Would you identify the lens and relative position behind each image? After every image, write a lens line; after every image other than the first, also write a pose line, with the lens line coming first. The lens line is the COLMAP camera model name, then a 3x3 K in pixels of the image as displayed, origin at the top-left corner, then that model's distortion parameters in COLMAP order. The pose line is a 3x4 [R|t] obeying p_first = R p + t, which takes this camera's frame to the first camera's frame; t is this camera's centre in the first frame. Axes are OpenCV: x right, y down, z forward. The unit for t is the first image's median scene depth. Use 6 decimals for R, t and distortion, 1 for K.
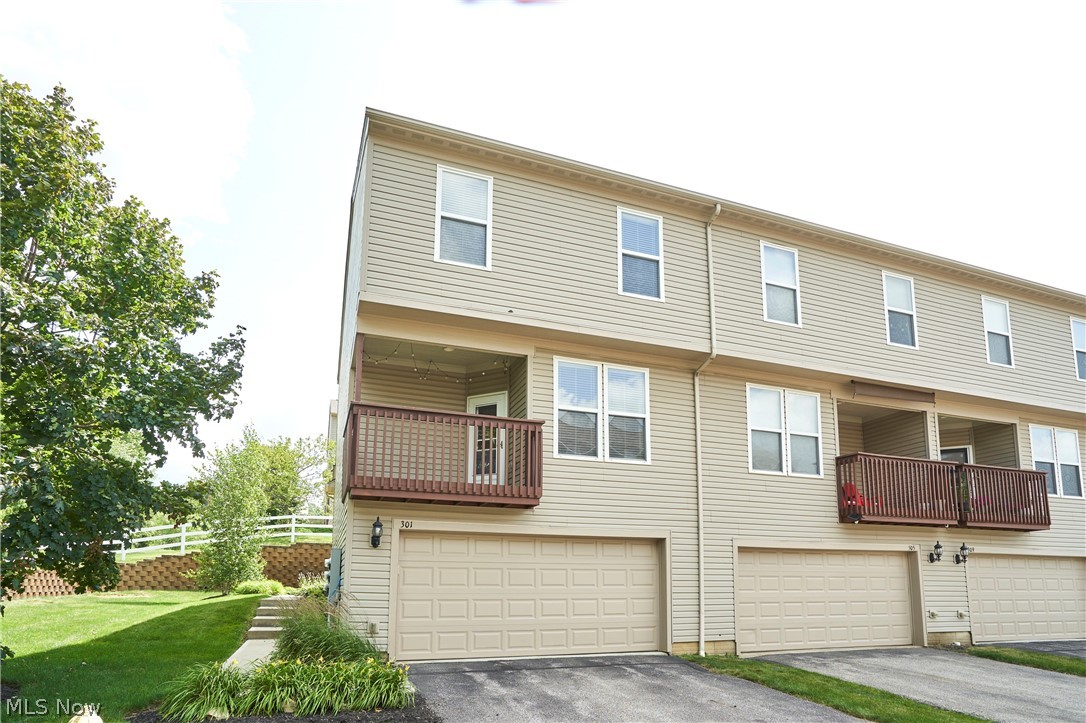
lens RADIAL K [[882.2, 0, 543.0], [0, 882.2, 361.5], [0, 0, 1]] dist [-0.092152, 0.129183]
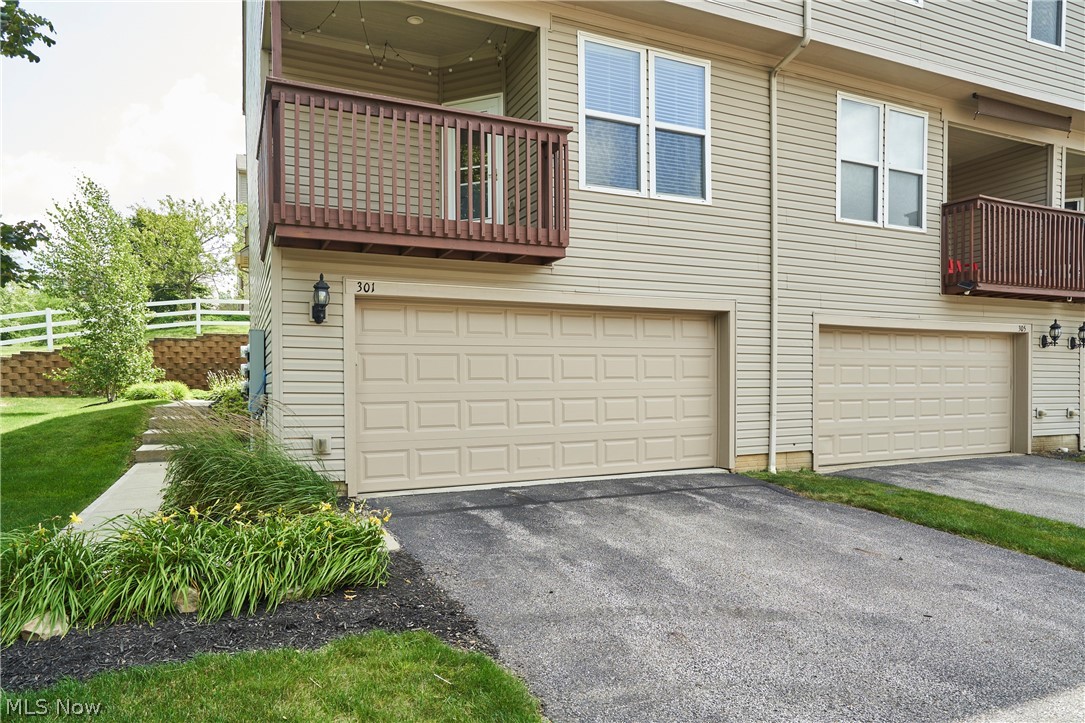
lens RADIAL K [[1150.1, 0, 542.5], [0, 1150.1, 361.5], [0, 0, 1]] dist [-0.086996, 0.324042]
pose [[0.999748, -0.013562, 0.017896, -0.025779], [0.009079, 0.973092, 0.230240, 0.028560], [-0.020537, -0.230019, 0.972969, 0.105777]]
